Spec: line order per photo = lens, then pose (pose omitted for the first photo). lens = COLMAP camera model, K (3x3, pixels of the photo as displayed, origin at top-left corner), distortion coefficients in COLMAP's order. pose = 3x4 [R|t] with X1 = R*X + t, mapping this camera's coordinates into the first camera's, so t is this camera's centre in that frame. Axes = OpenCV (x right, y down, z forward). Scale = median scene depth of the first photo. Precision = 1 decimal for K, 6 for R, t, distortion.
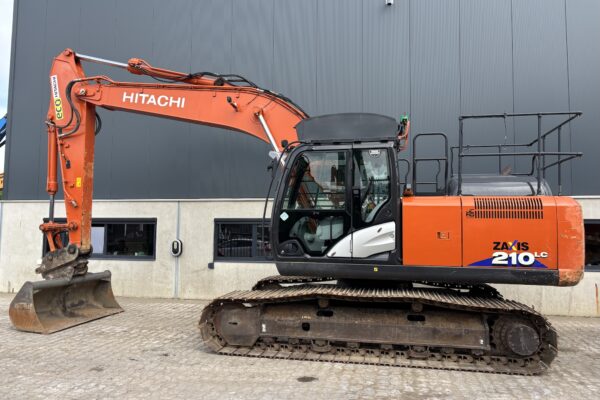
lens RADIAL K [[454.3, 0, 300.0], [0, 454.3, 200.0], [0, 0, 1]] dist [0.022401, -0.002395]
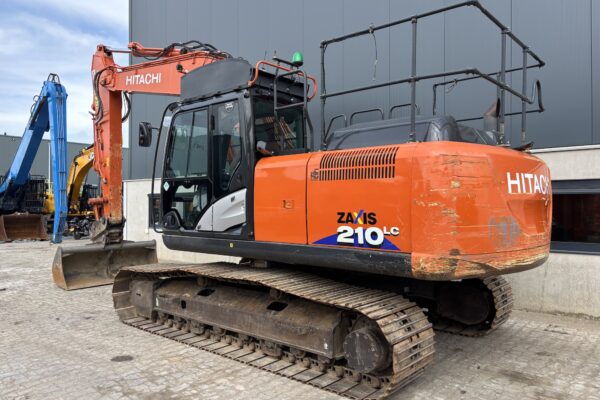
lens RADIAL K [[456.6, 0, 300.5], [0, 456.6, 197.5], [0, 0, 1]] dist [0.022403, -0.001922]
pose [[0.870768, -0.020491, -0.491266, 0.694254], [0.048059, 0.997894, 0.043561, 0.032759], [0.489339, -0.061541, 0.869920, 0.329111]]
